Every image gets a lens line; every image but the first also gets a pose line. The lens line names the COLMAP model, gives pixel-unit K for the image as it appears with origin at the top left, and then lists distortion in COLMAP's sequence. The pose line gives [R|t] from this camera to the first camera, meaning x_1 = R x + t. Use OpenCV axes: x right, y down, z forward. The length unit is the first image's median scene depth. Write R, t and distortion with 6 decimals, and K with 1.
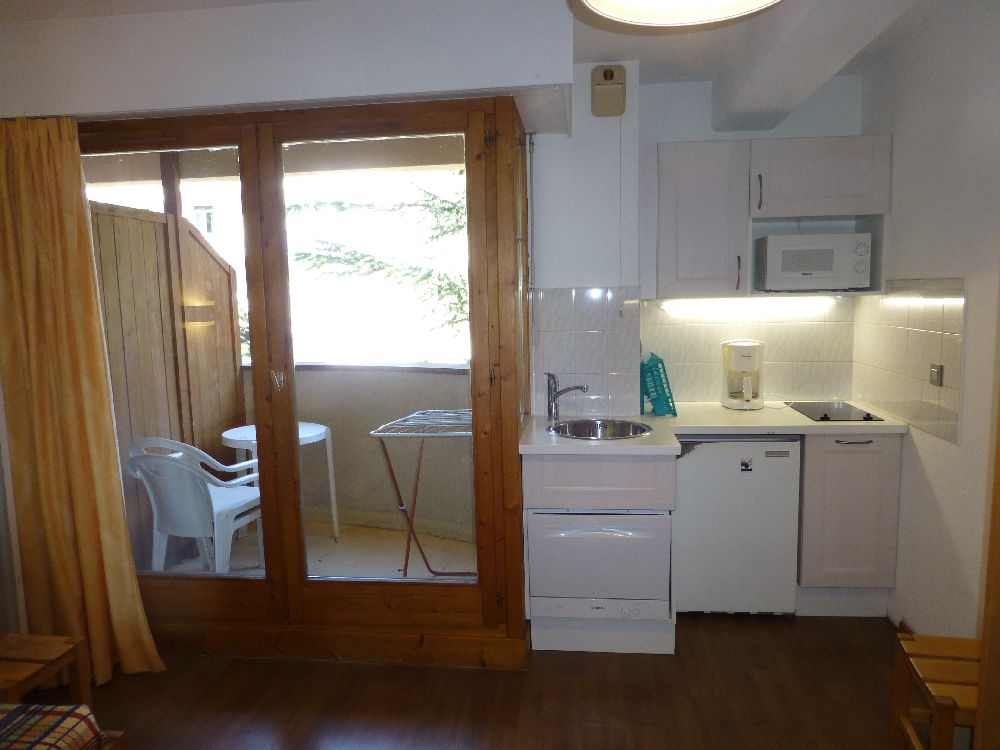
lens RADIAL K [[730.5, 0, 501.0], [0, 730.5, 376.6], [0, 0, 1]] dist [-0.013552, -0.017180]
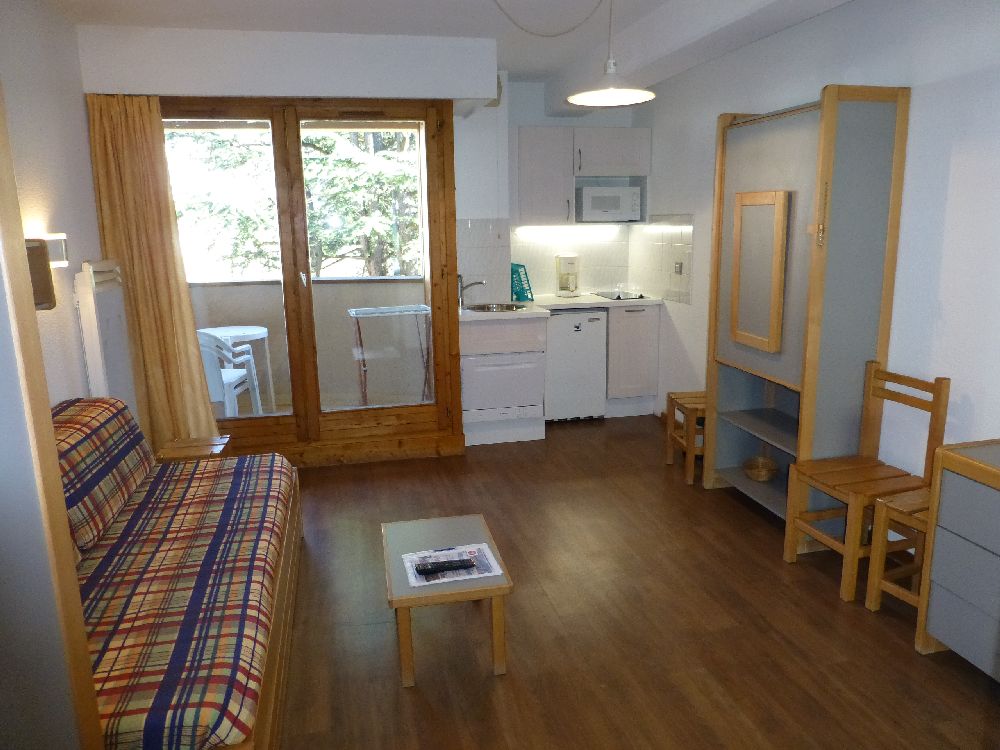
lens RADIAL K [[730.5, 0, 500.3], [0, 730.5, 378.9], [0, 0, 1]] dist [-0.013552, -0.017180]
pose [[0.942949, -0.065241, 0.326482, -0.383684], [0.036148, 0.994877, 0.094406, 0.074417], [-0.330969, -0.077218, 0.940477, -0.522702]]
